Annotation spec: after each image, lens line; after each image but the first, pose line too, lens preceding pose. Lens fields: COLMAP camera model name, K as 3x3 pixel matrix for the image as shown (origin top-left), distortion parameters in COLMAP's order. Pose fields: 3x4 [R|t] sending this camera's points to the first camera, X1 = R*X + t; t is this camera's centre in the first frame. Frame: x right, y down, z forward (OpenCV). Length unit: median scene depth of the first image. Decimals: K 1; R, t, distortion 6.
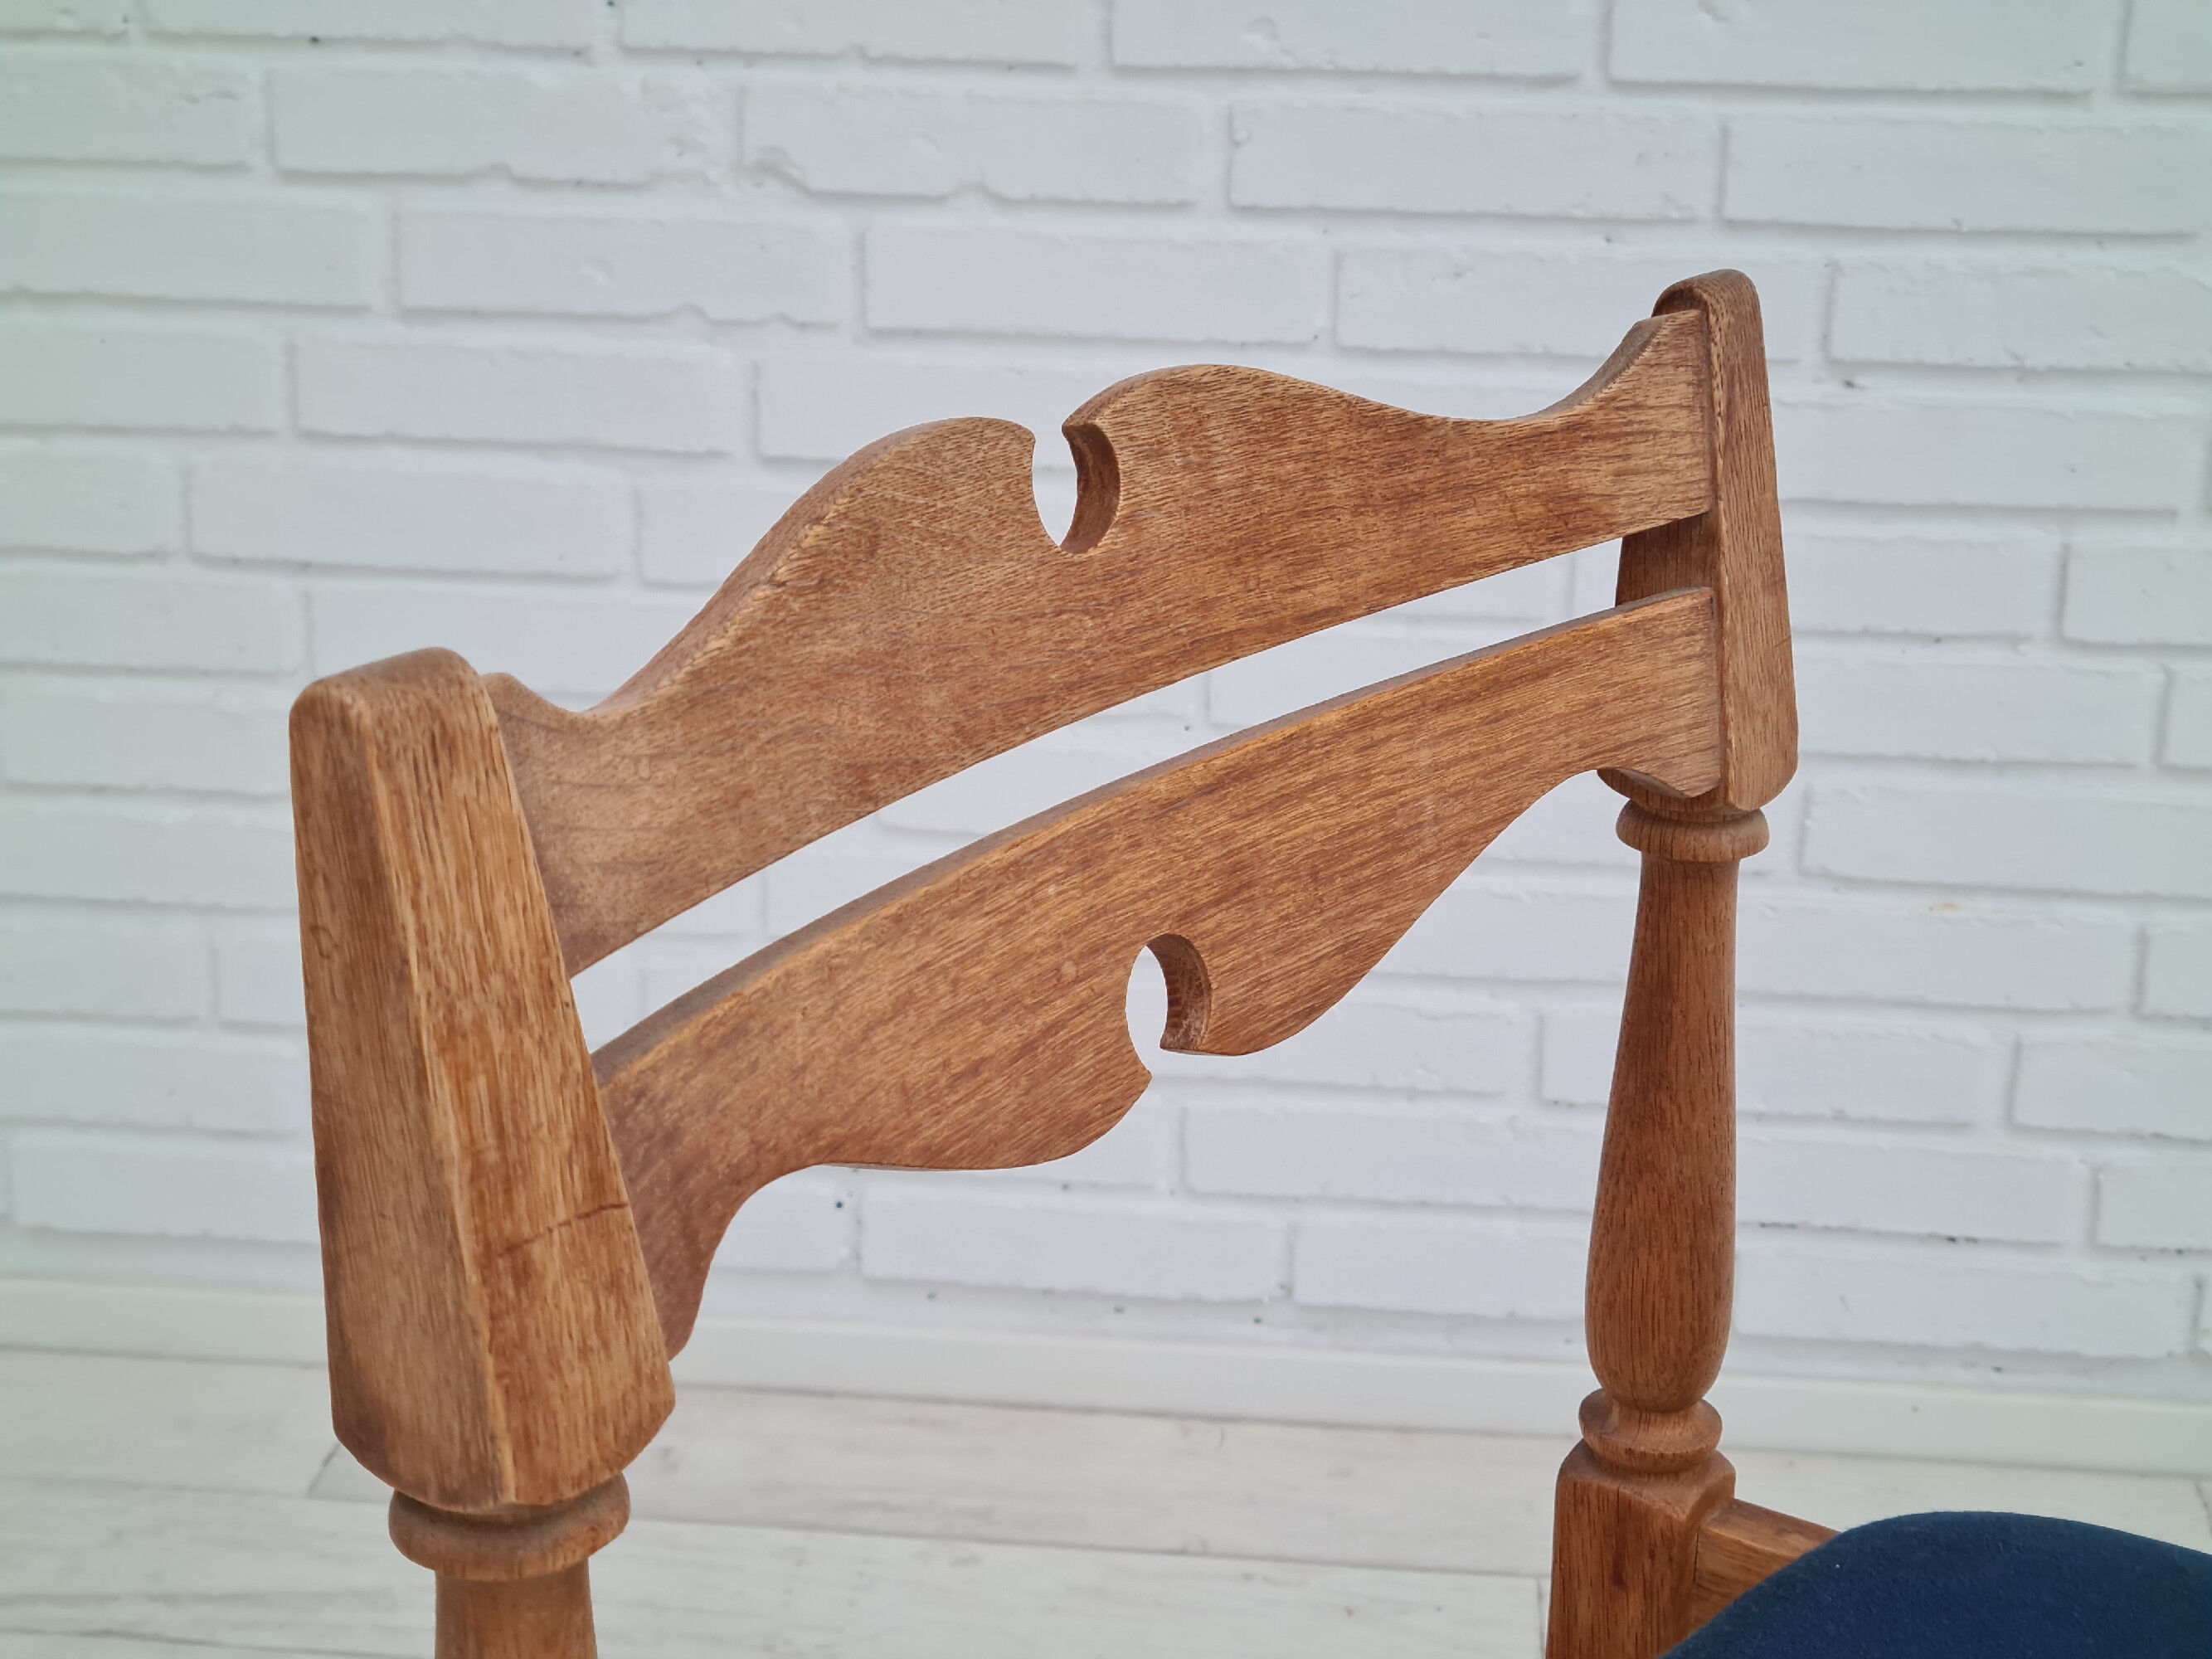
lens RADIAL K [[3340.7, 0, 1052.3], [0, 3340.7, 811.1], [0, 0, 1]] dist [0.068246, 0.000000]
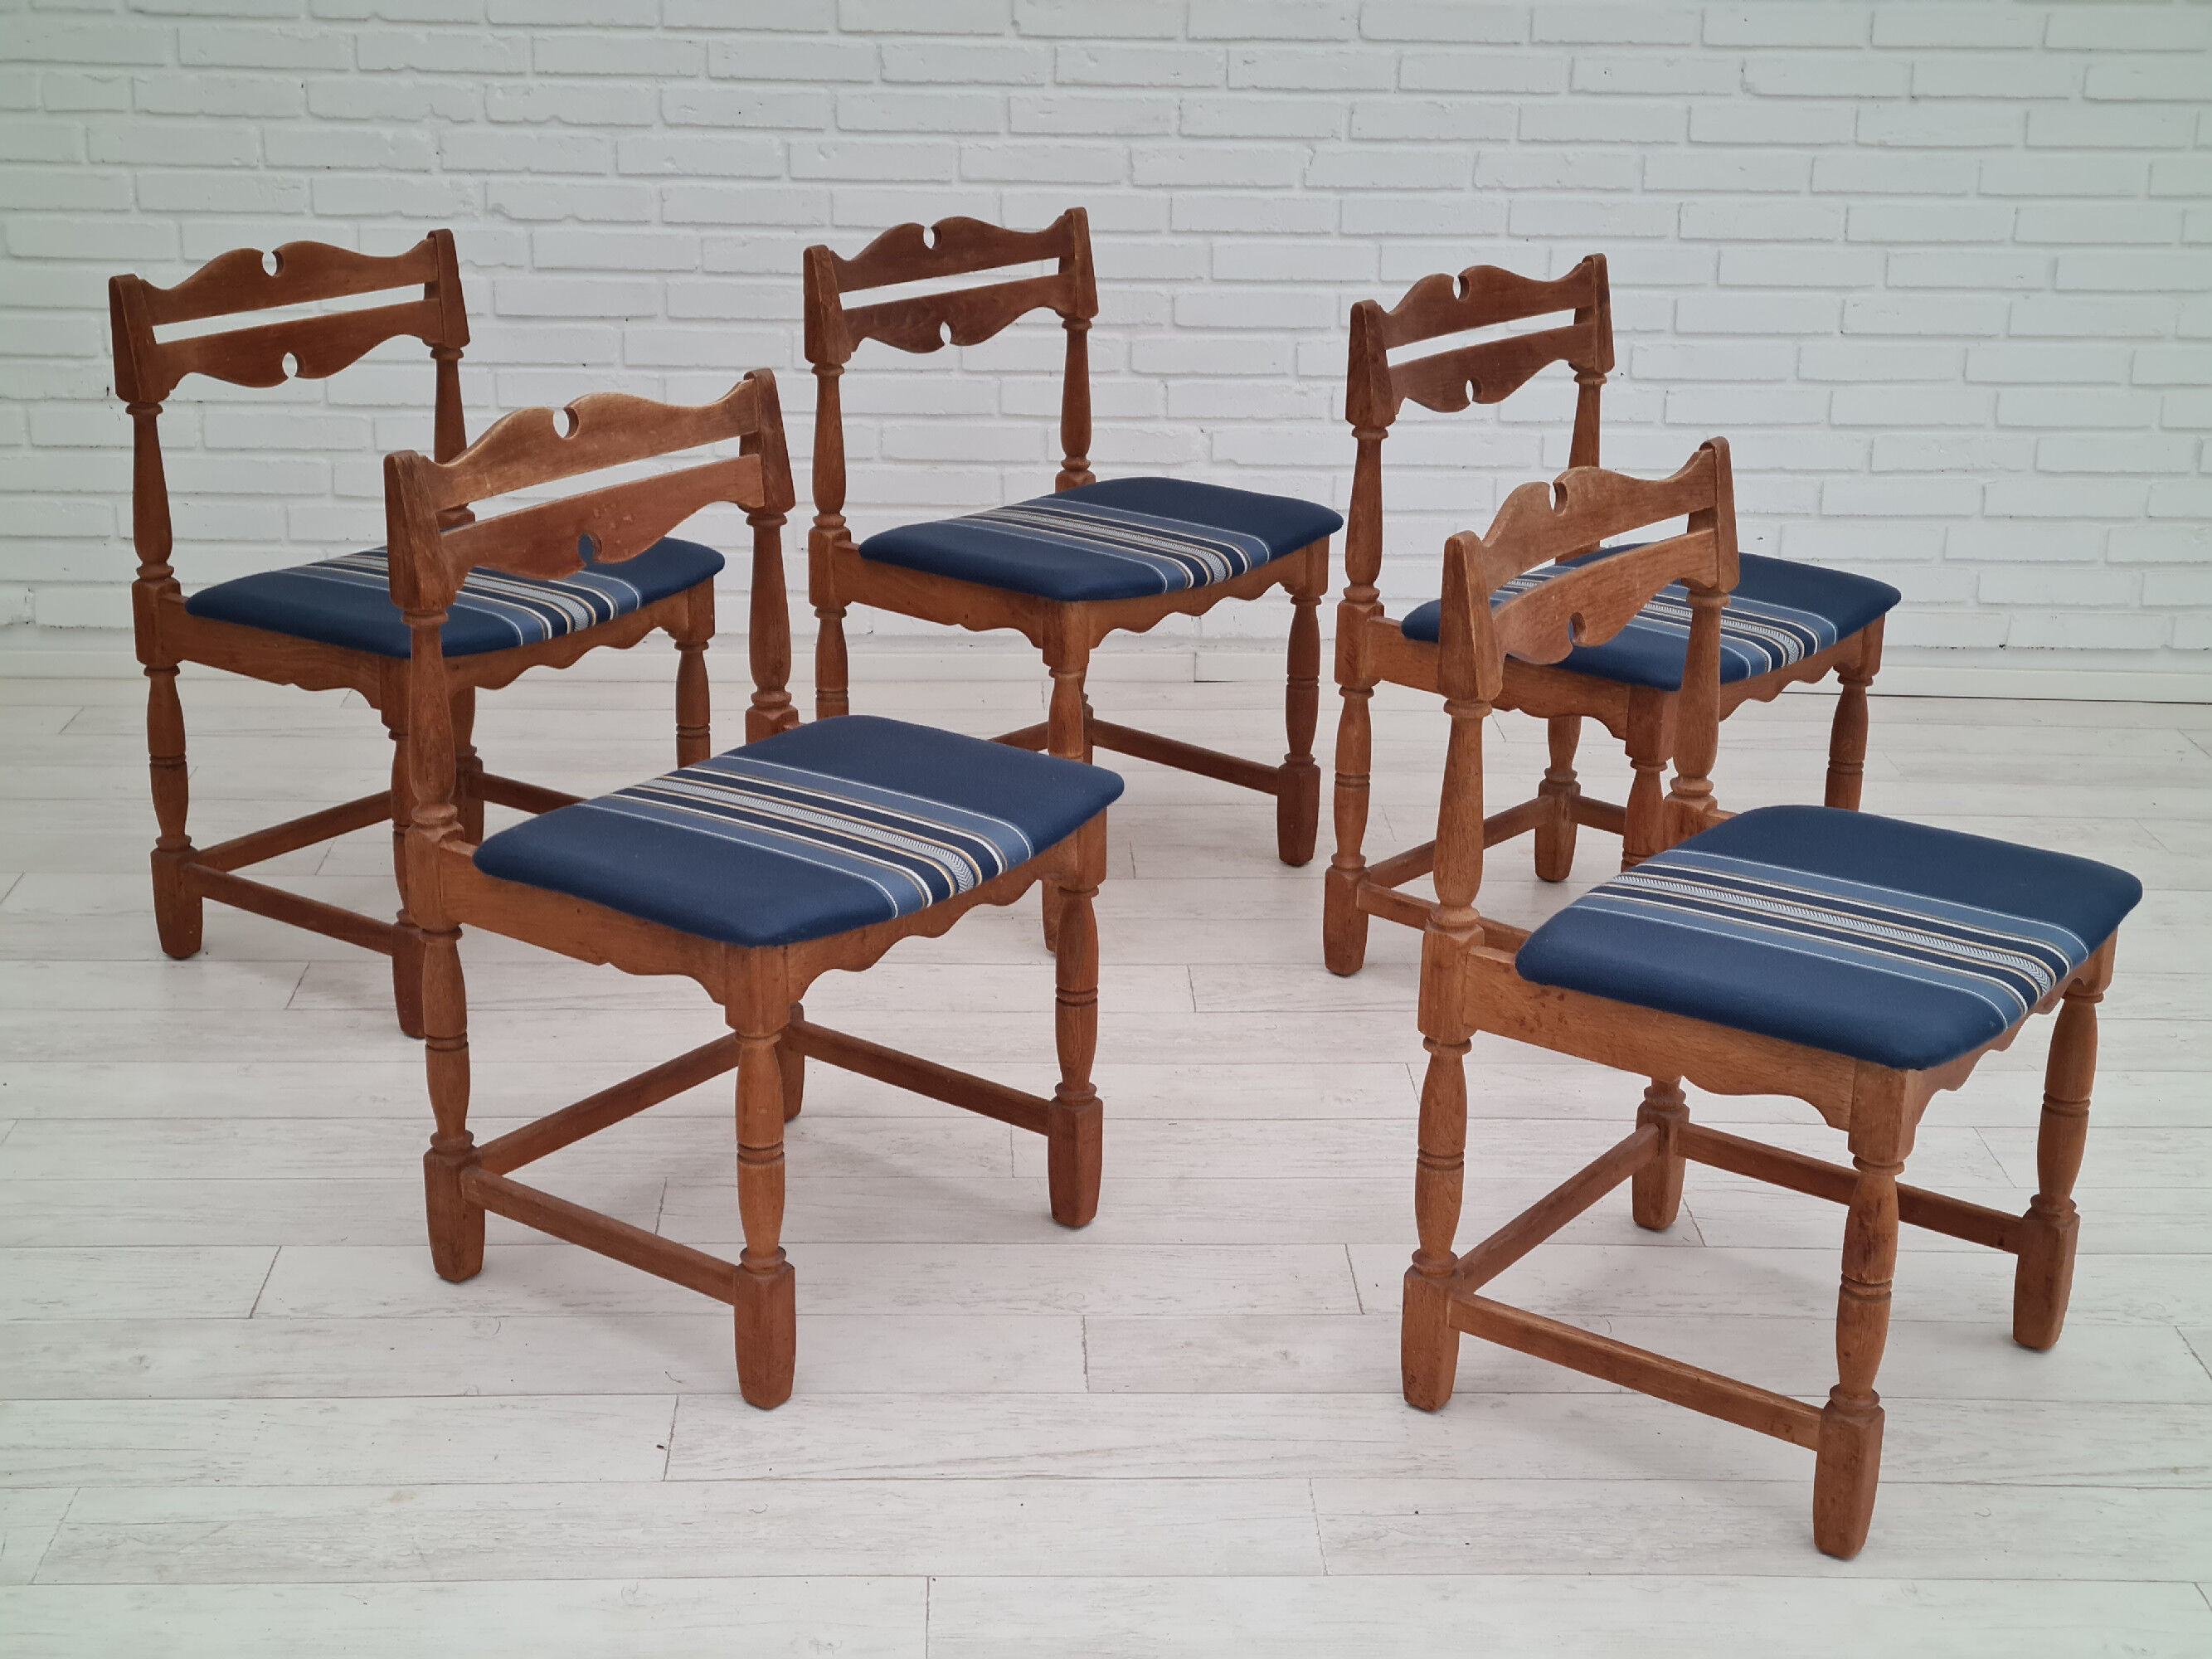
lens RADIAL K [[3340.7, 0, 1117.9], [0, 3340.7, 823.1], [0, 0, 1]] dist [0.068246, 0.000000]
pose [[0.988992, -0.042913, 0.141613, 0.010474], [0.042492, 0.999079, 0.005994, 0.342091], [-0.141739, 0.000089, 0.989904, -1.949734]]
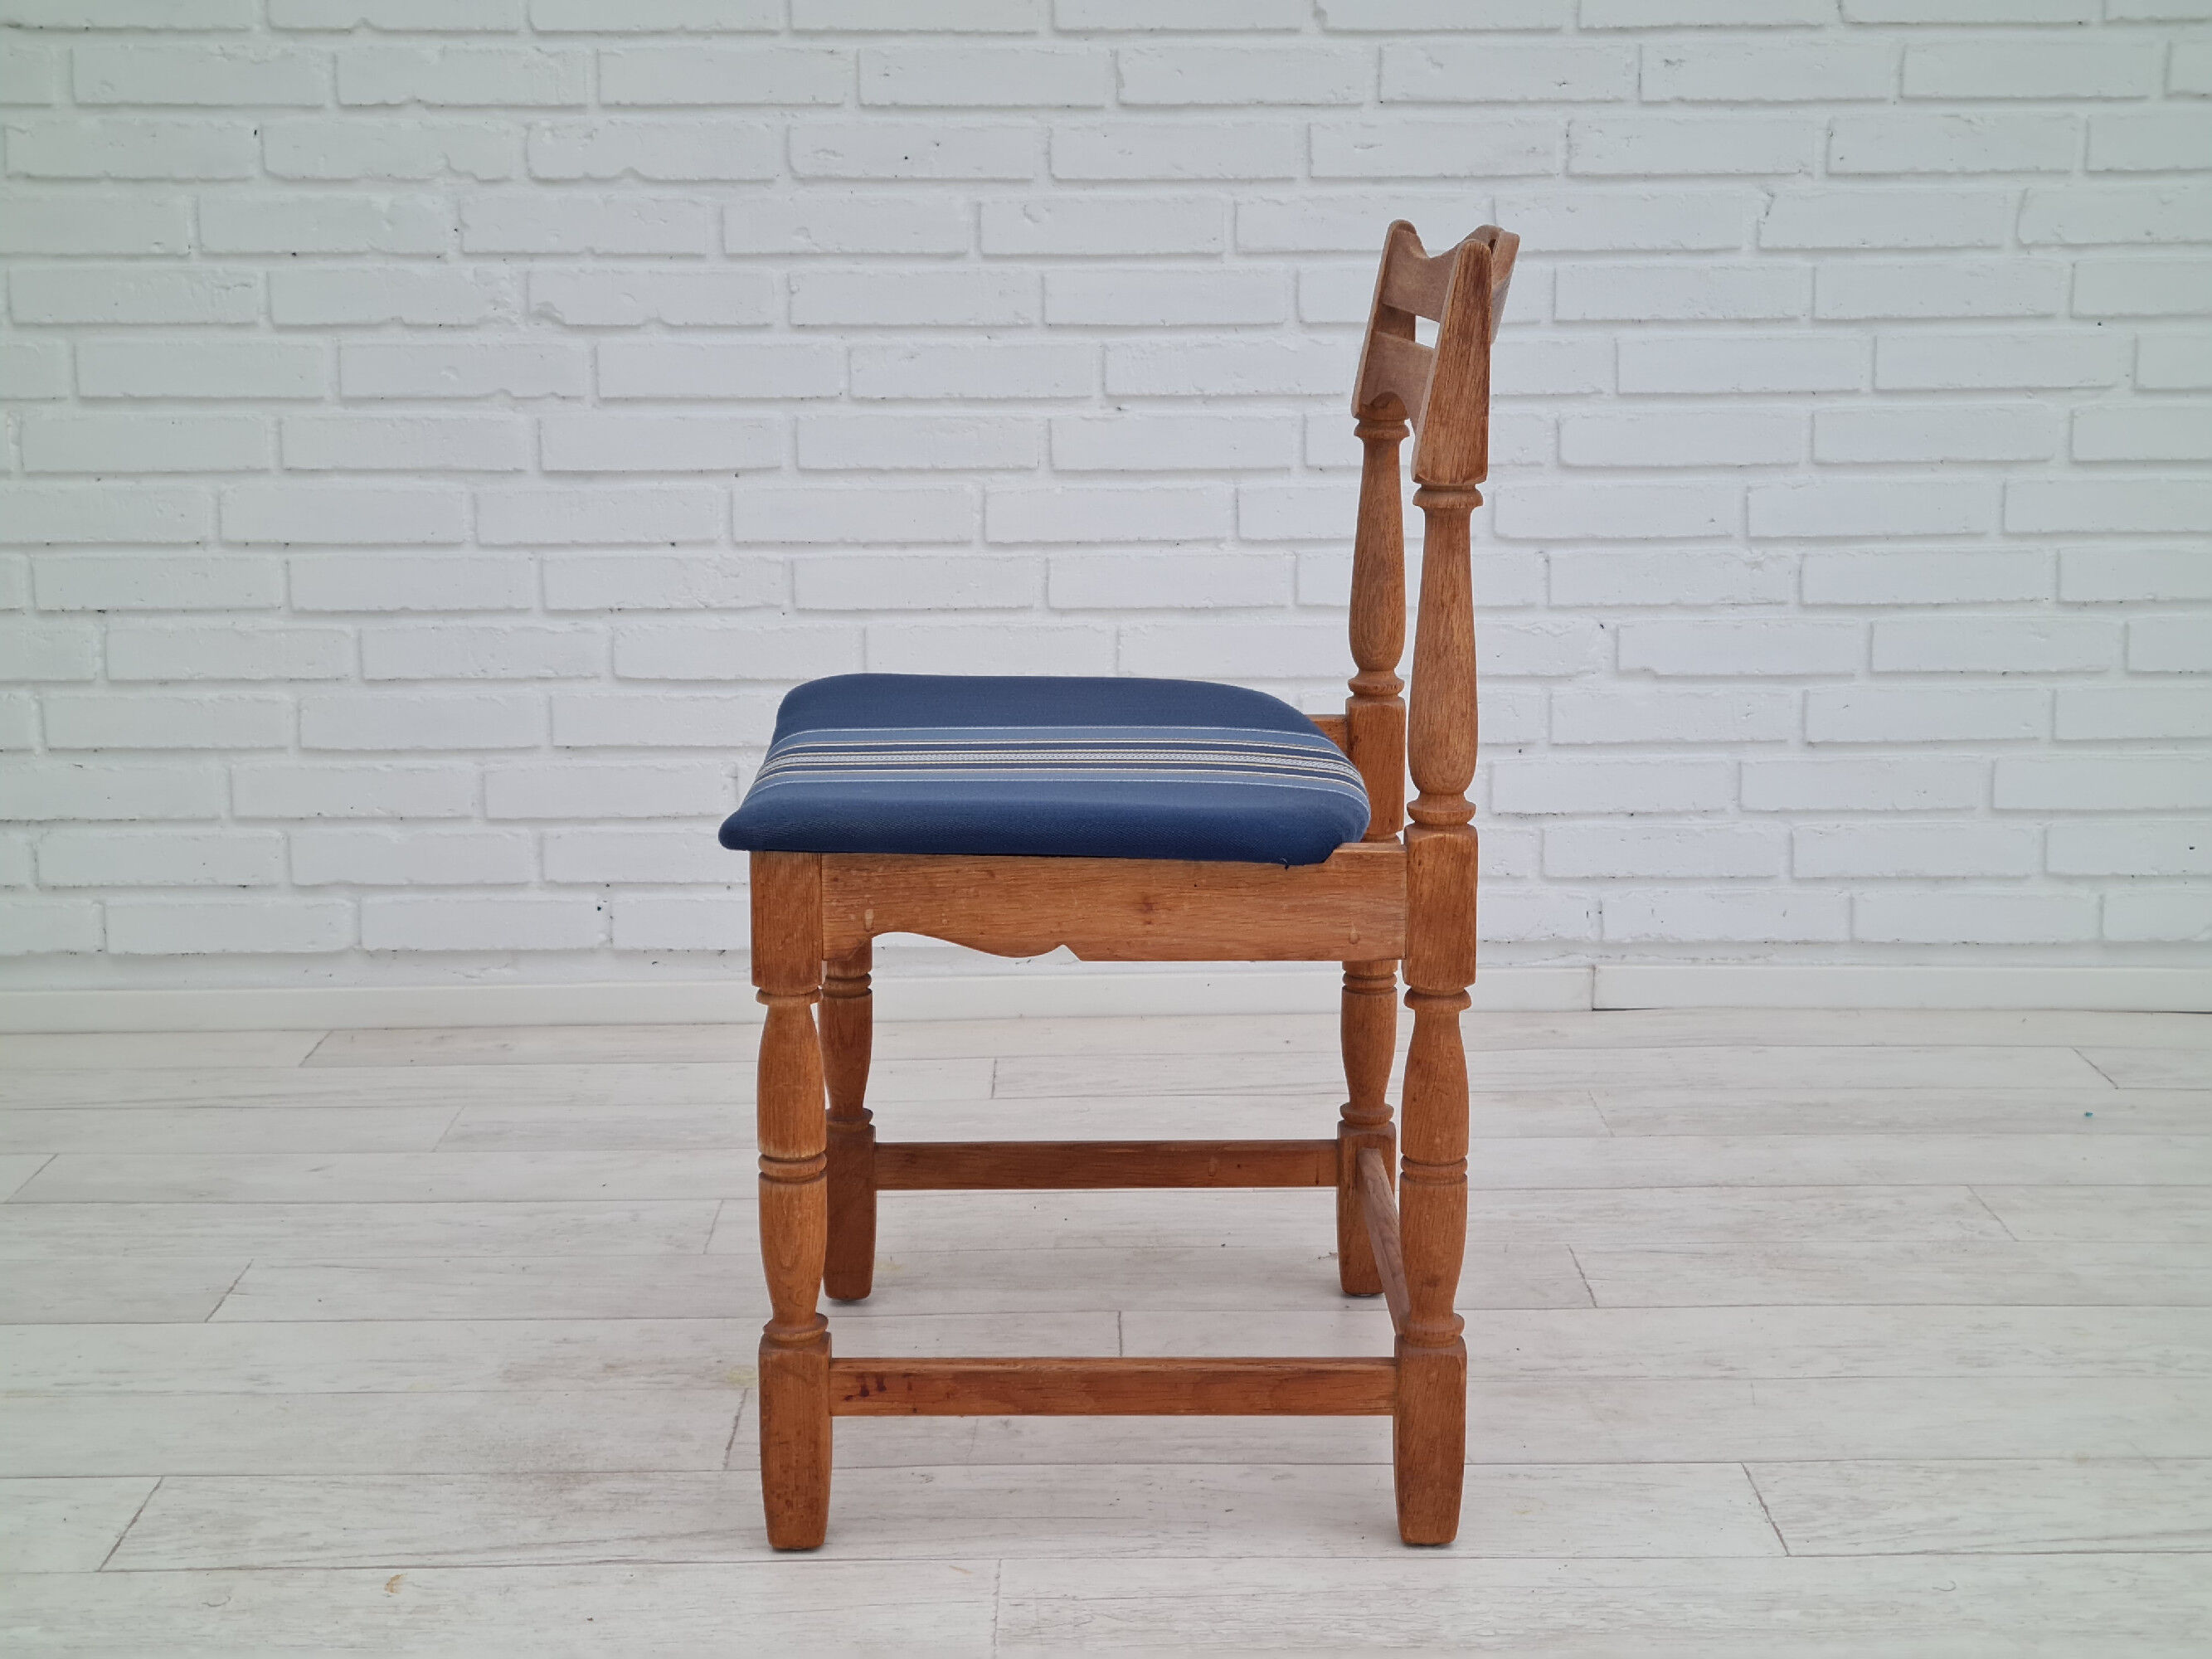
lens RADIAL K [[3340.7, 0, 1095.6], [0, 3340.7, 810.8], [0, 0, 1]] dist [0.068246, 0.000000]
pose [[0.993451, -0.041959, 0.106276, 0.011930], [0.056205, 0.989276, -0.134814, 0.370629], [-0.099480, 0.139904, 0.985155, -0.880982]]
